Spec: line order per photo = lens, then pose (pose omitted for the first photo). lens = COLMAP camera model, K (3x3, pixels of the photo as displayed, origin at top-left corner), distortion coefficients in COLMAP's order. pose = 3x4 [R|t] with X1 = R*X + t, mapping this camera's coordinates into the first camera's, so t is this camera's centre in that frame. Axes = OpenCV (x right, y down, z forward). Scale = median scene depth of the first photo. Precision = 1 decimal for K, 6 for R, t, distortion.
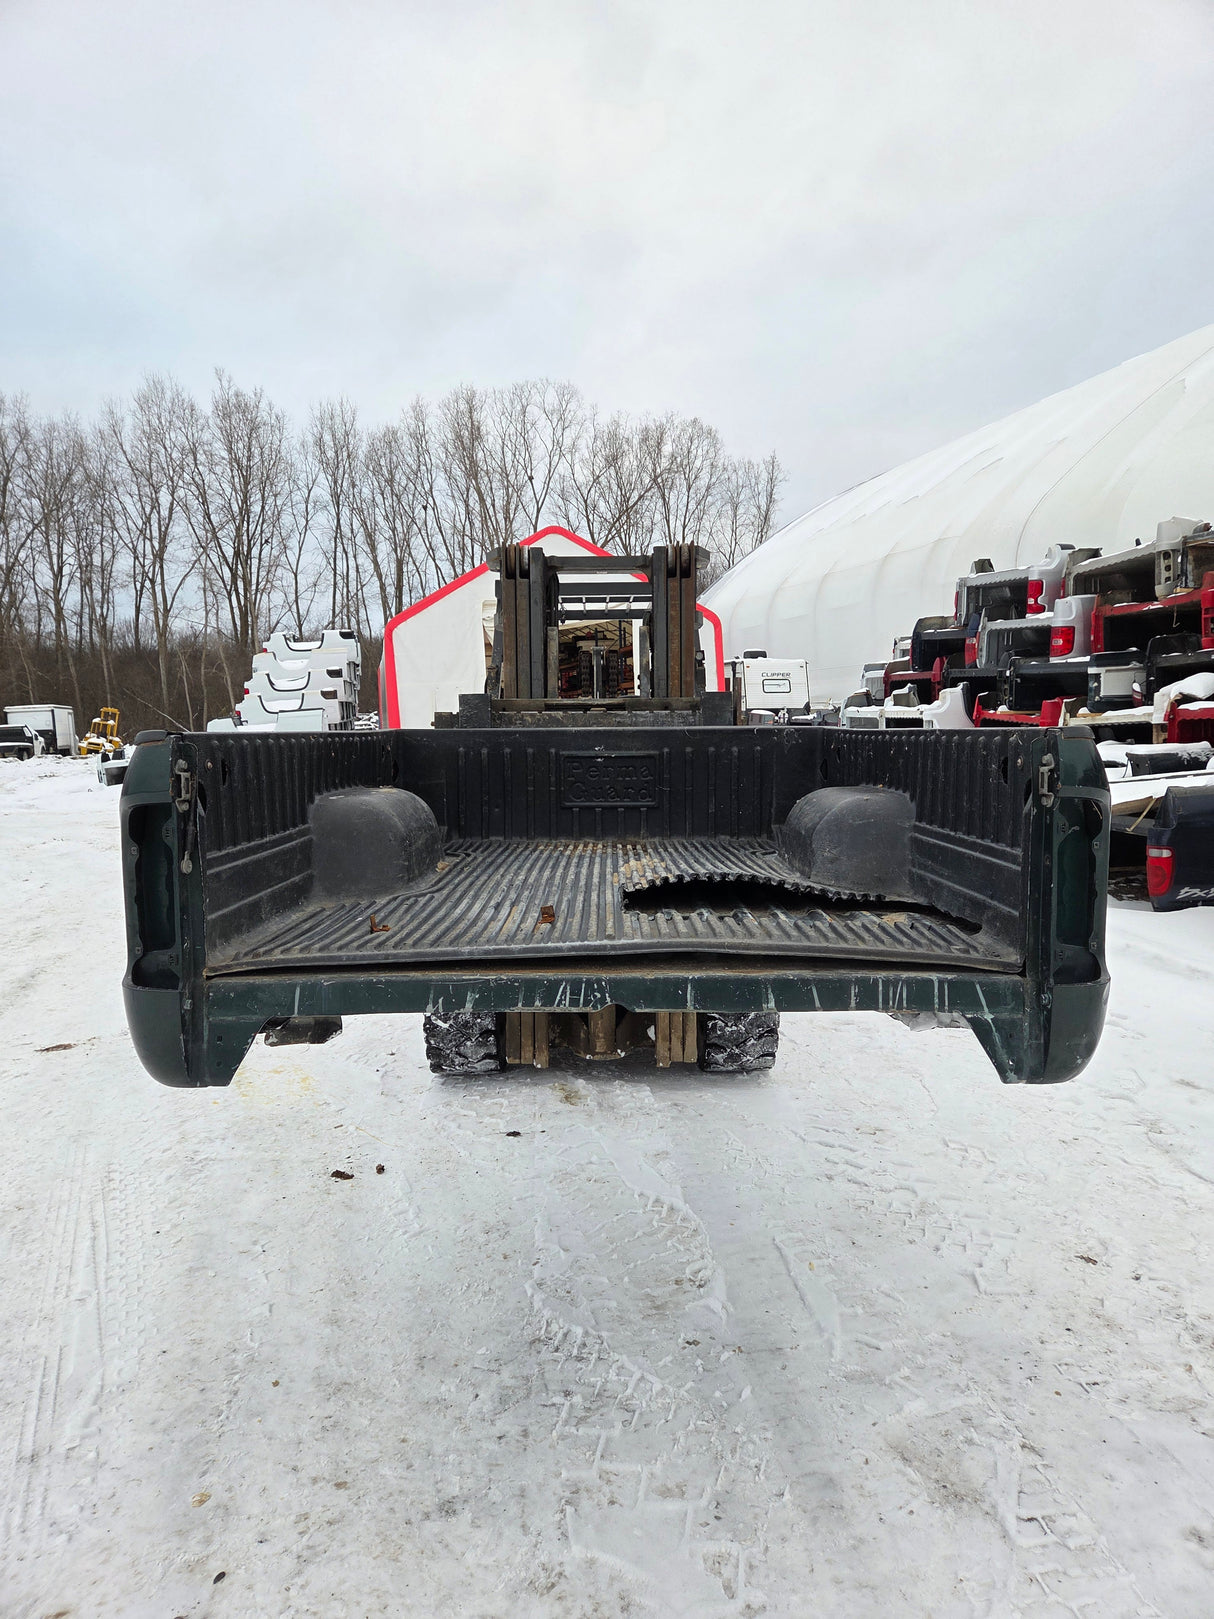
lens RADIAL K [[1073.0, 0, 604.8], [0, 1073.0, 795.6], [0, 0, 1]] dist [0.077206, -0.068884]
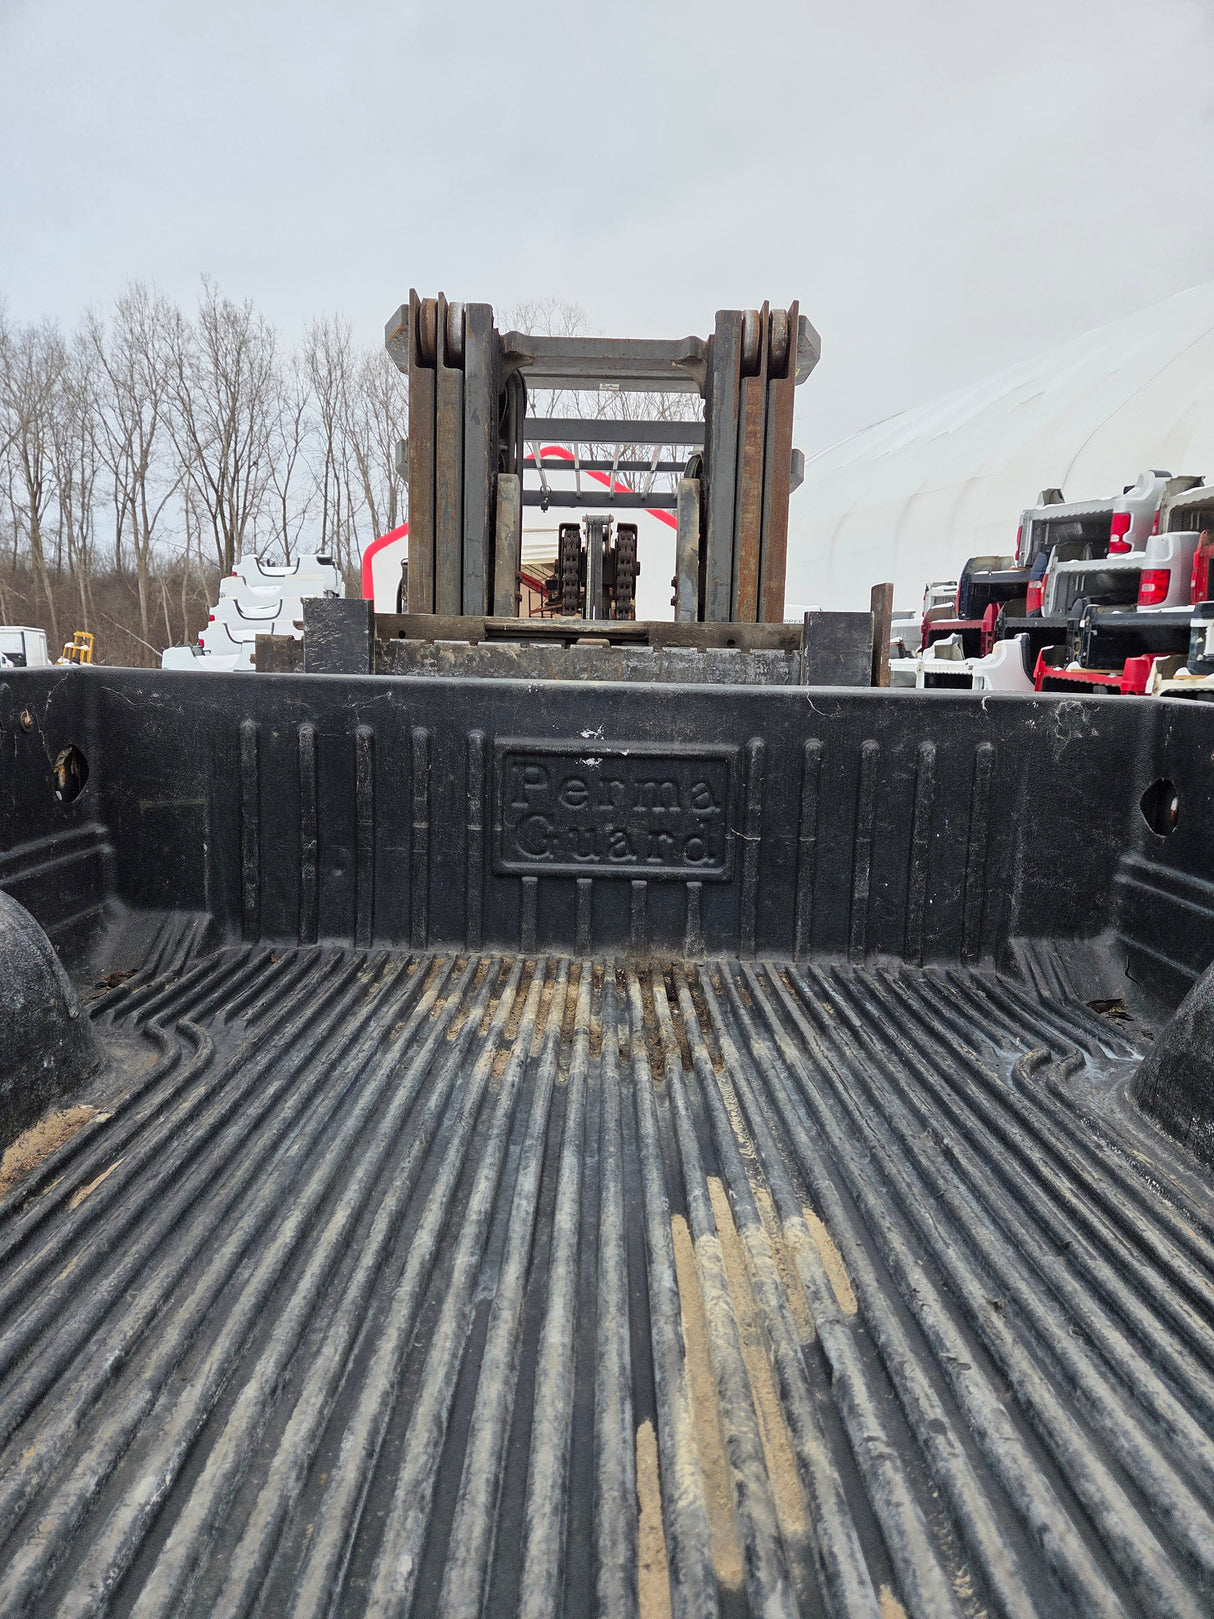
lens RADIAL K [[1077.8, 0, 600.0], [0, 1077.8, 798.5], [0, 0, 1]] dist [0.077147, -0.070021]
pose [[0.999413, 0.034161, 0.002581, -0.000456], [-0.034250, 0.997977, 0.053566, -0.008962], [-0.000746, -0.053623, 0.998561, 0.128011]]
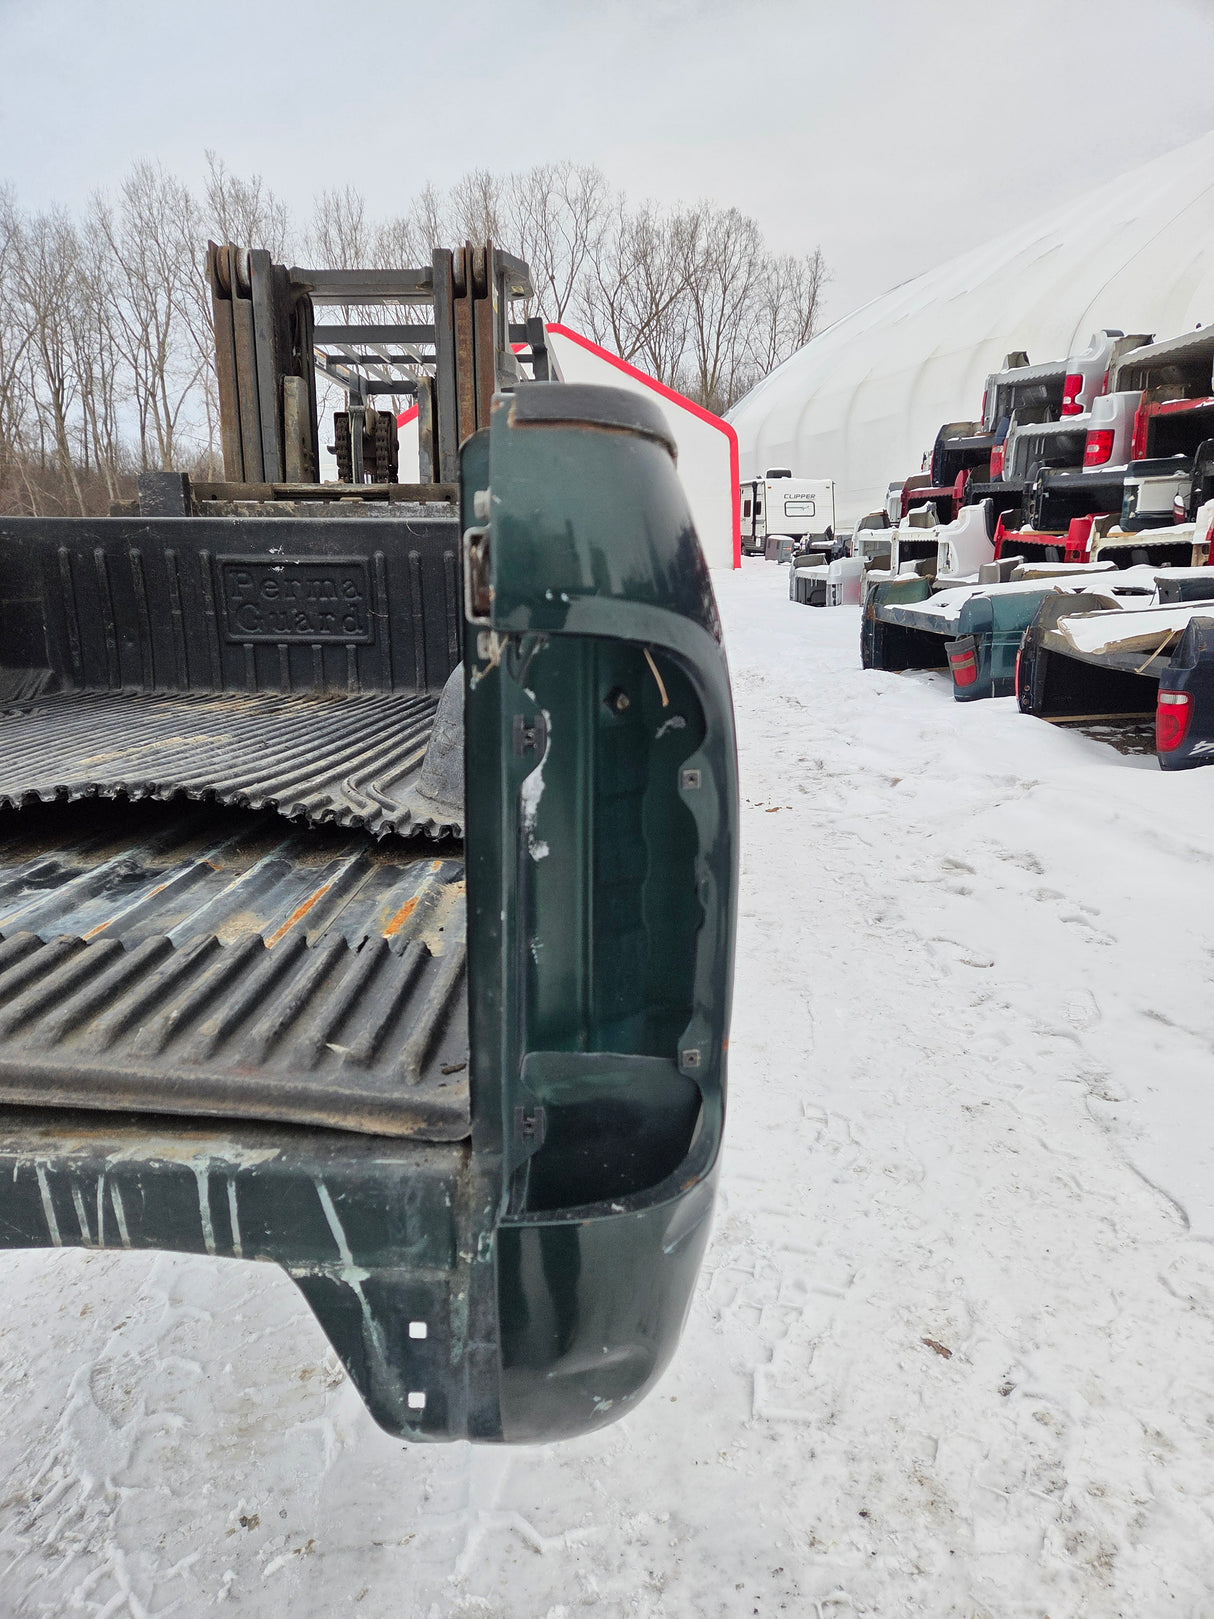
lens RADIAL K [[1073.0, 0, 604.8], [0, 1073.0, 795.6], [0, 0, 1]] dist [0.077206, -0.068884]
pose [[0.999520, 0.010232, -0.029239, 0.046525], [-0.005605, 0.988027, 0.154180, 0.000082], [0.030466, -0.153942, 0.987610, 0.072344]]
